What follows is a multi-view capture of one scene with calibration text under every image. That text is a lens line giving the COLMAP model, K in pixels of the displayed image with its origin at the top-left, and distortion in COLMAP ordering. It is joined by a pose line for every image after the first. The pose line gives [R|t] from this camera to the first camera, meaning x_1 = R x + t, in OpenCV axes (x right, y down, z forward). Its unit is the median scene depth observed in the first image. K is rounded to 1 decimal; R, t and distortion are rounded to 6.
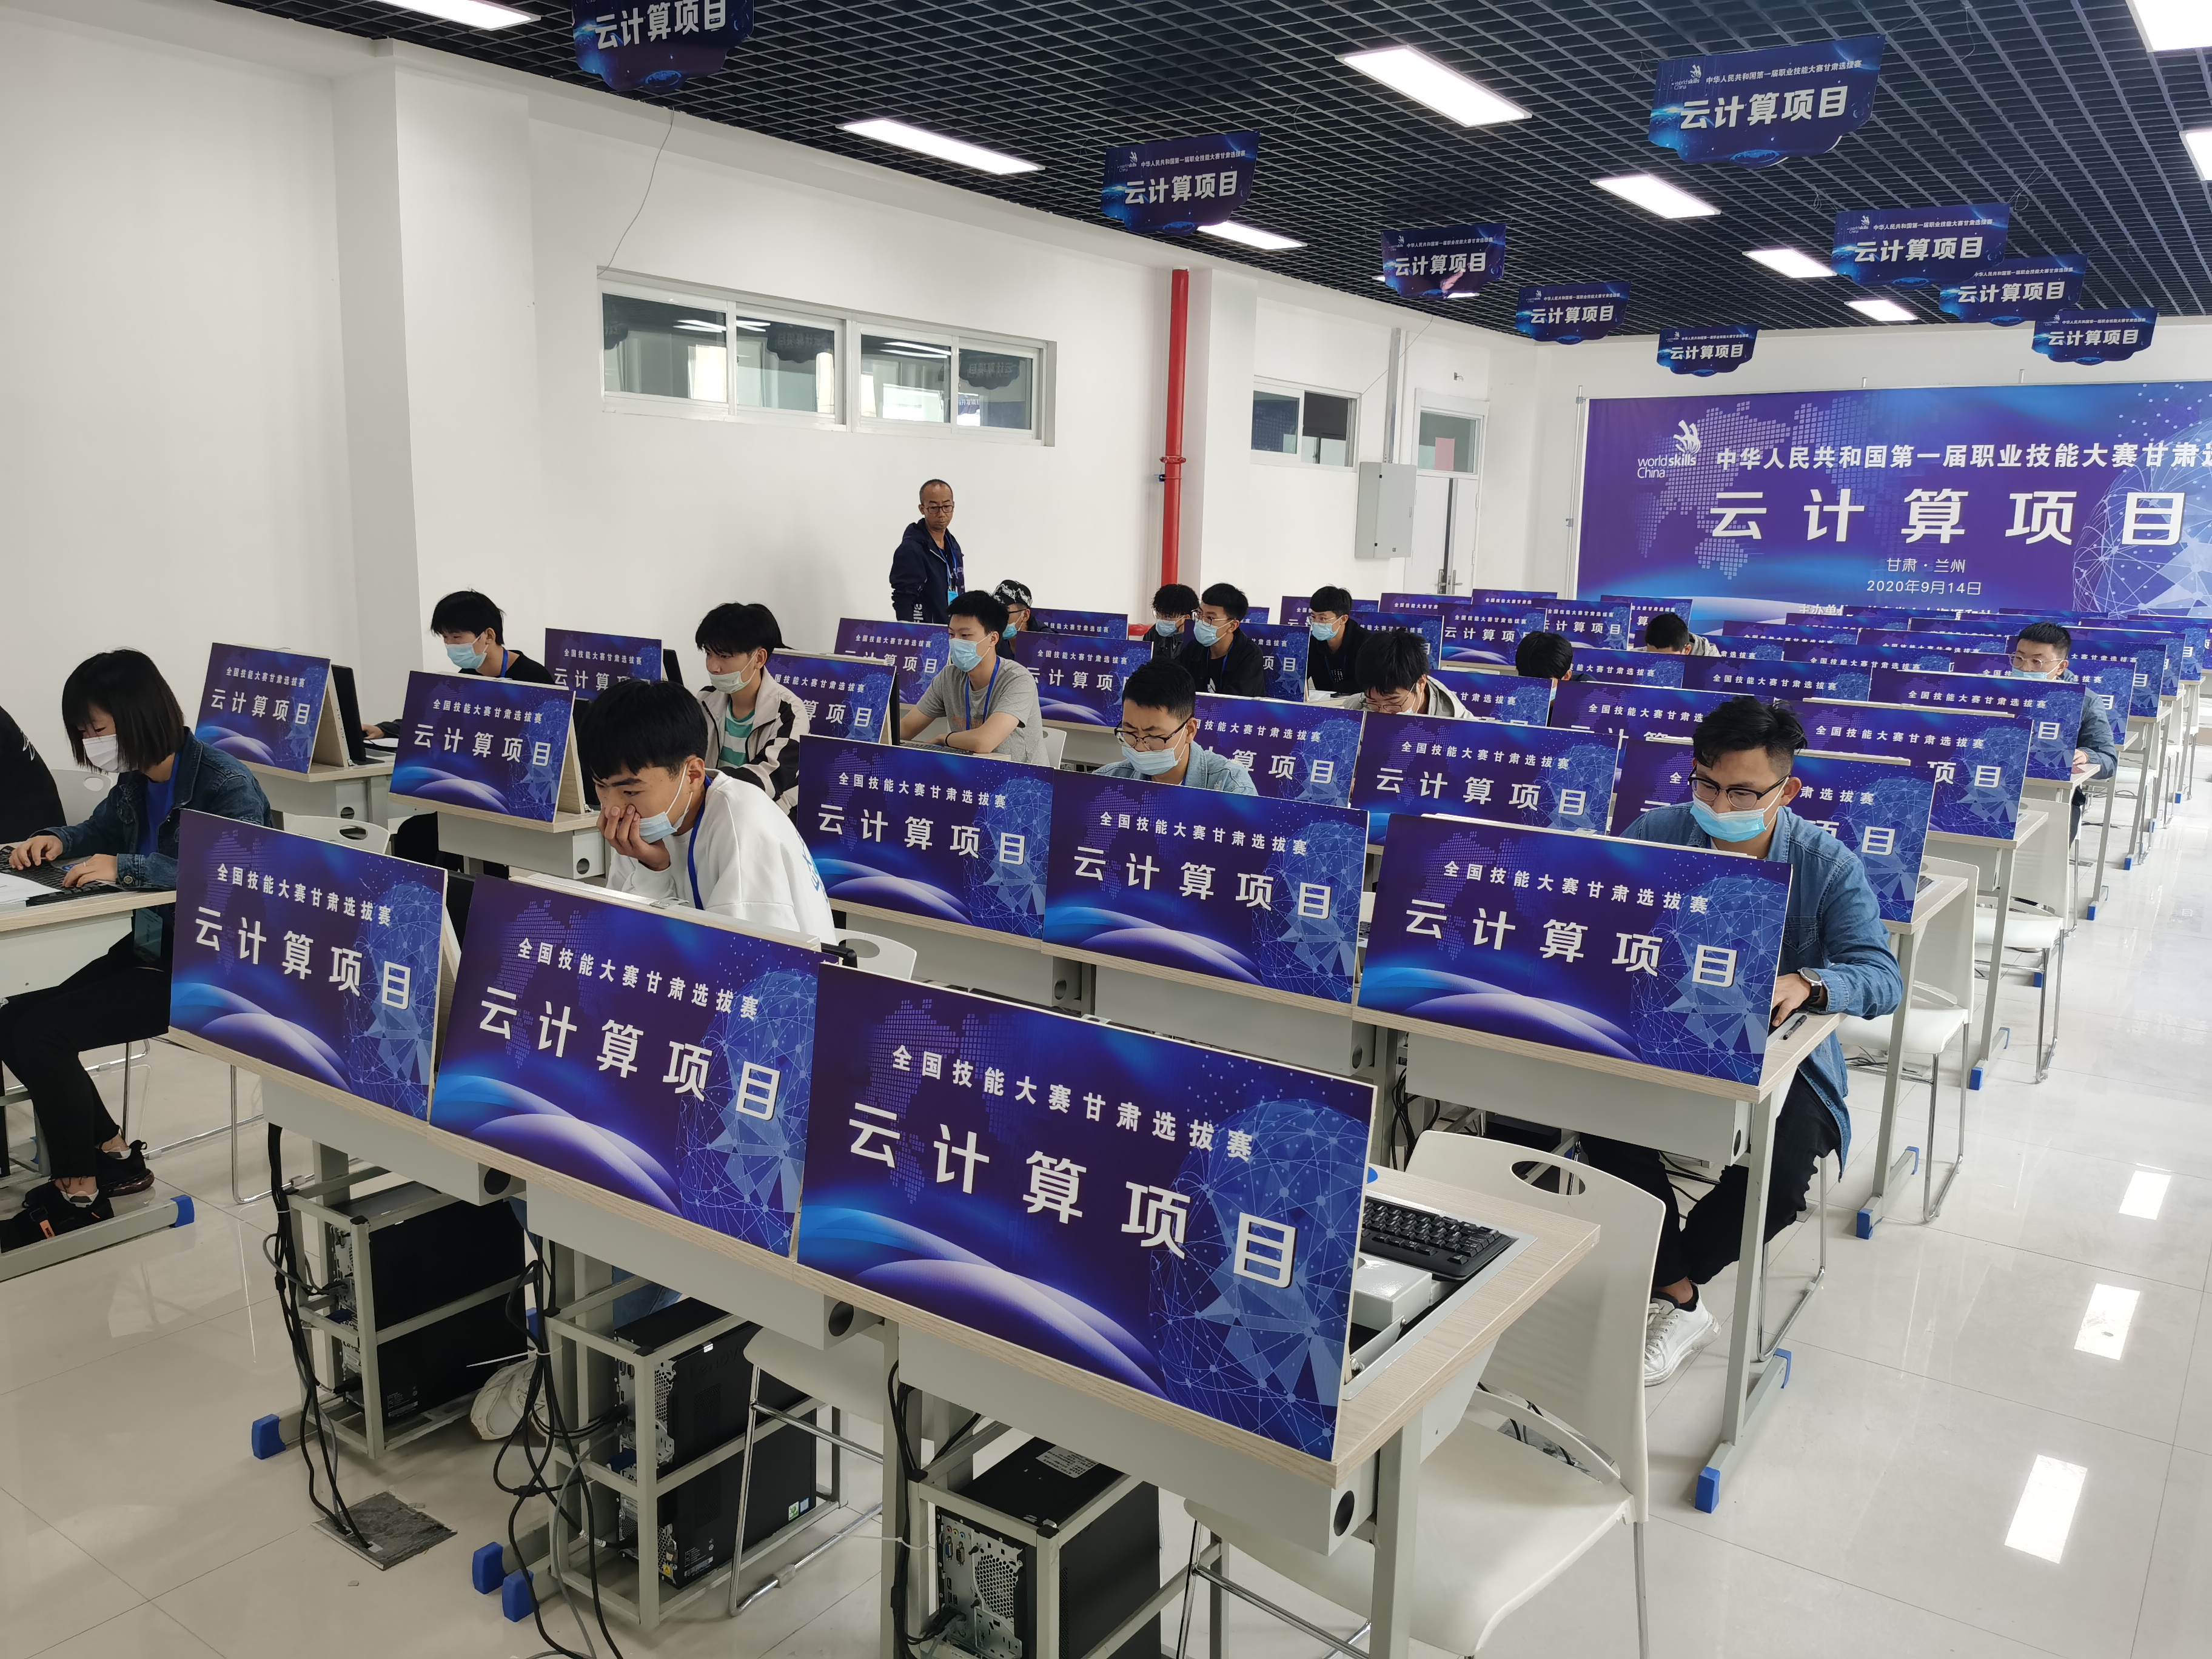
lens RADIAL K [[1721.1, 0, 1108.7], [0, 1721.1, 834.8], [0, 0, 1]] dist [0.025098, -0.028912]
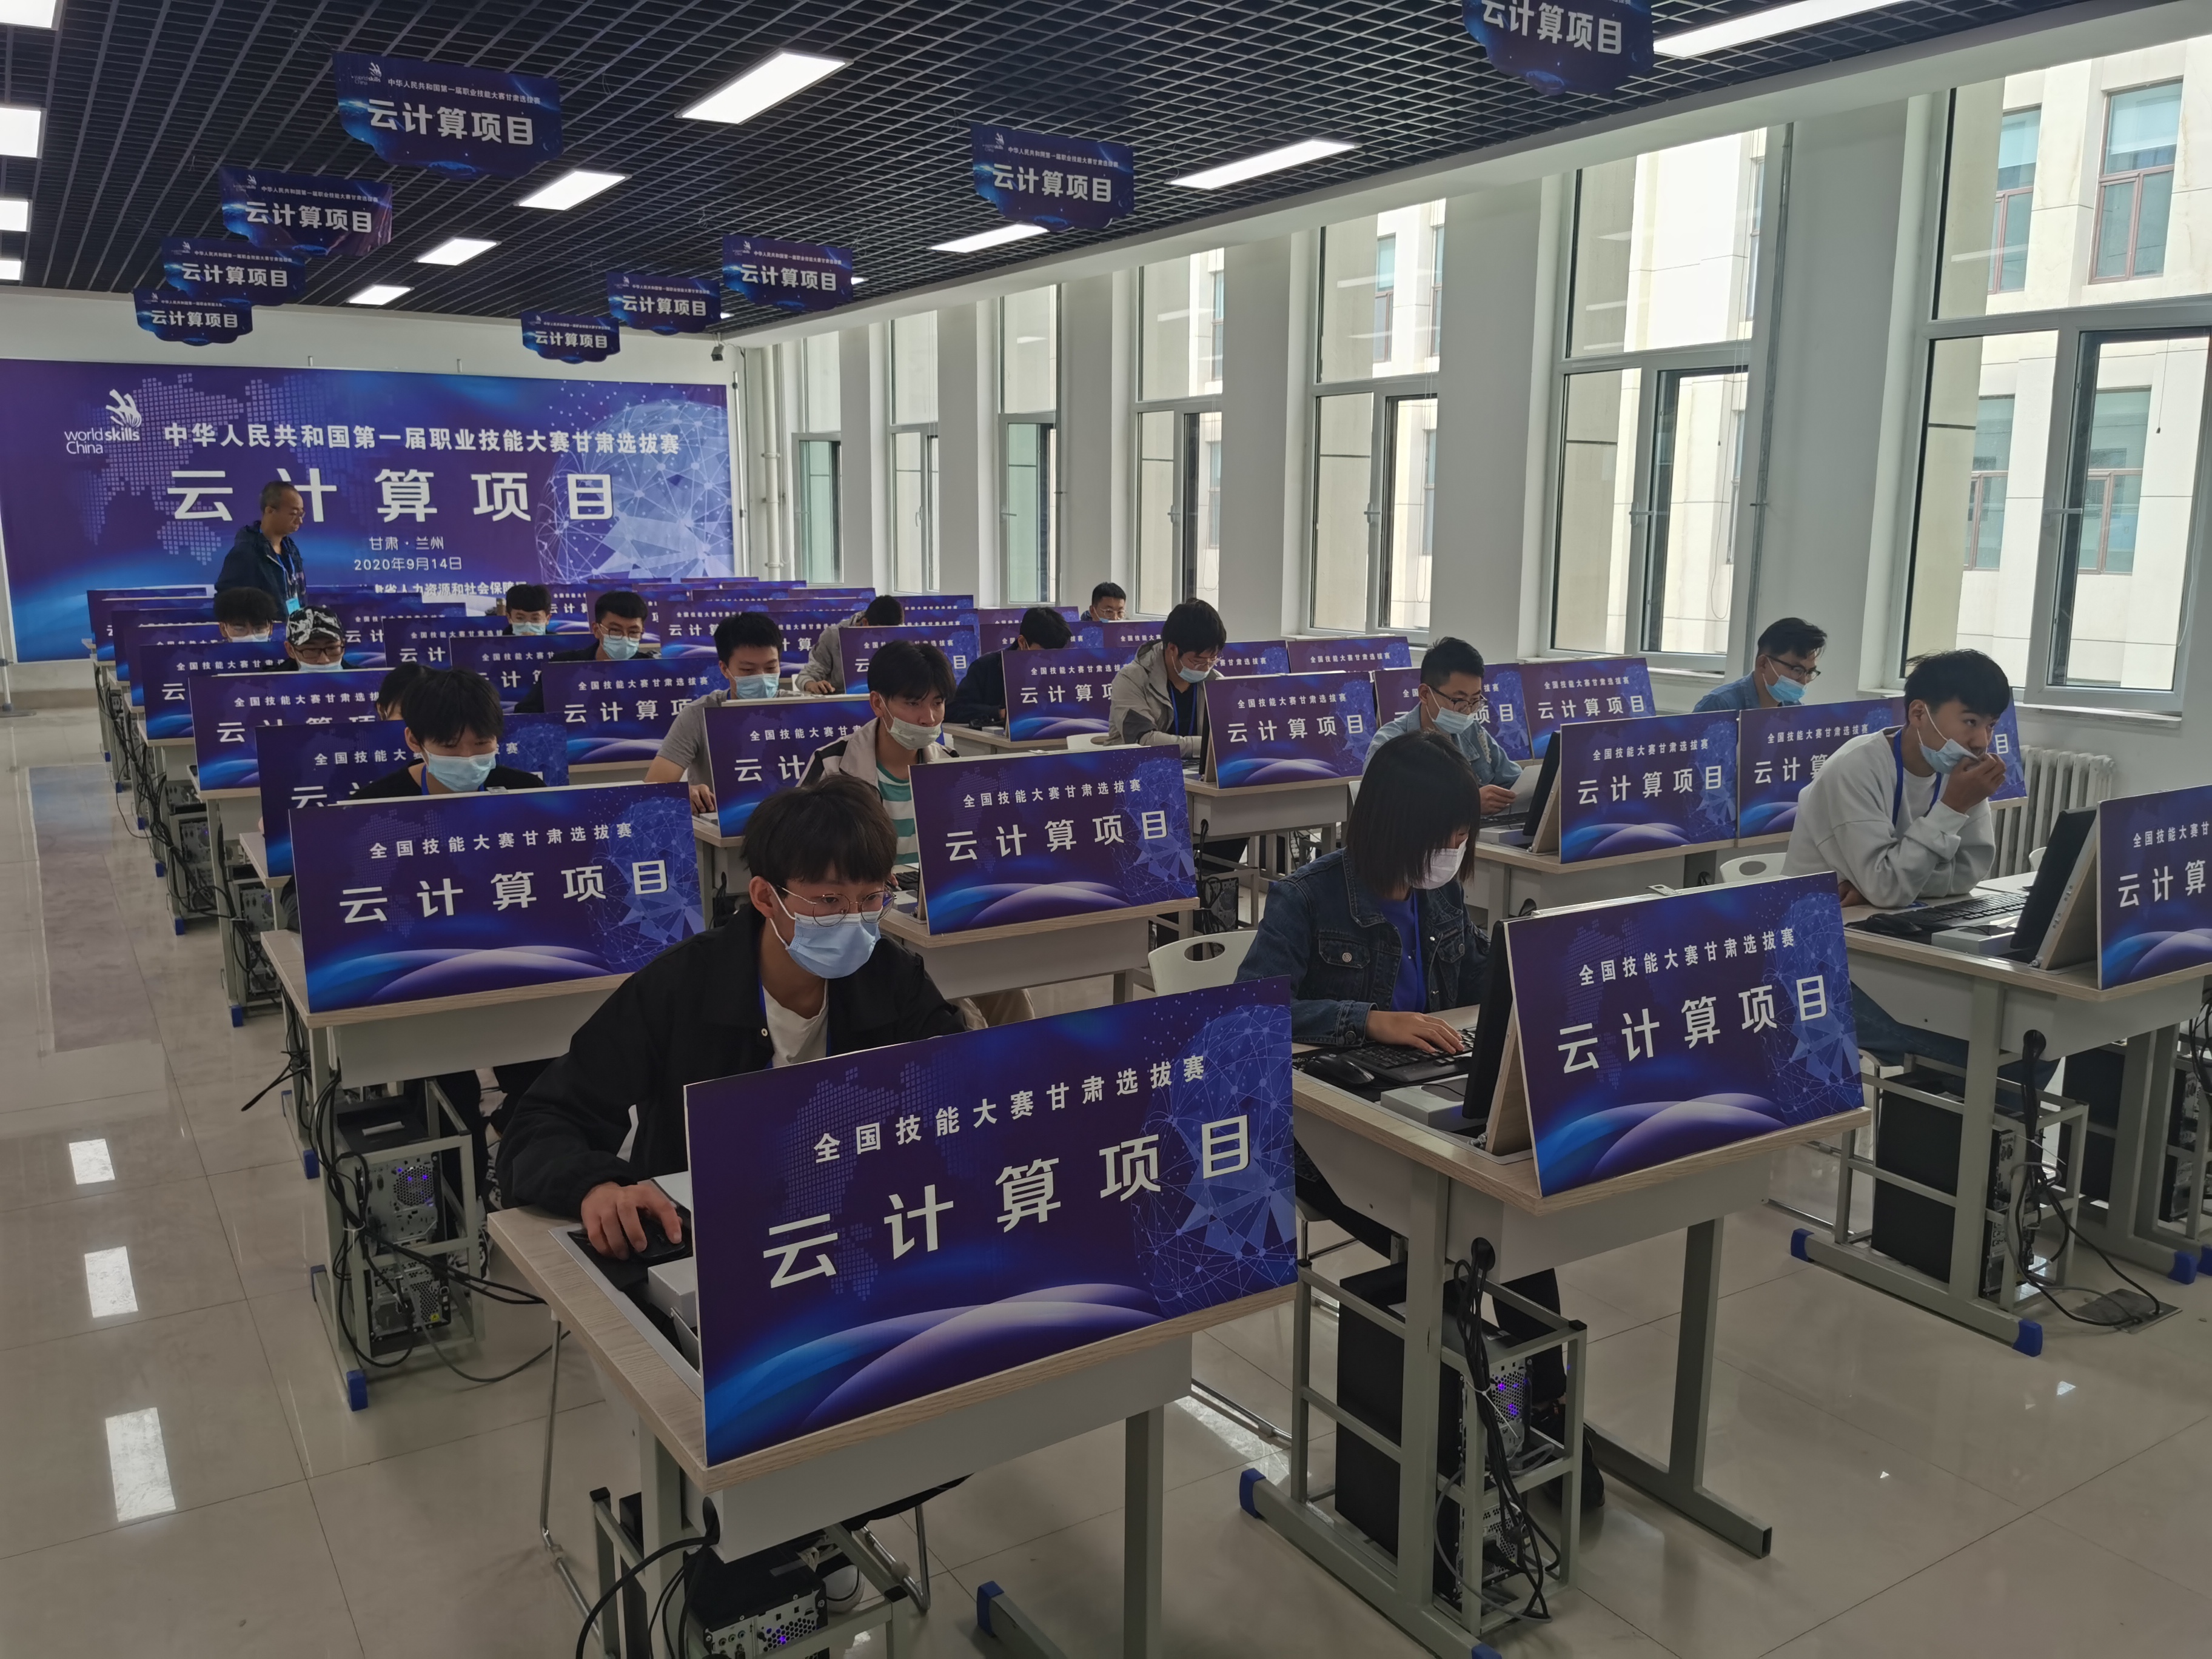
lens RADIAL K [[1721.1, 0, 1112.5], [0, 1721.1, 827.7], [0, 0, 1]] dist [0.025098, -0.028912]
pose [[0.371574, -0.187778, 0.909215, -0.362822], [0.172691, 0.976220, 0.131042, -0.053695], [-0.912201, 0.108321, 0.395166, 0.229230]]
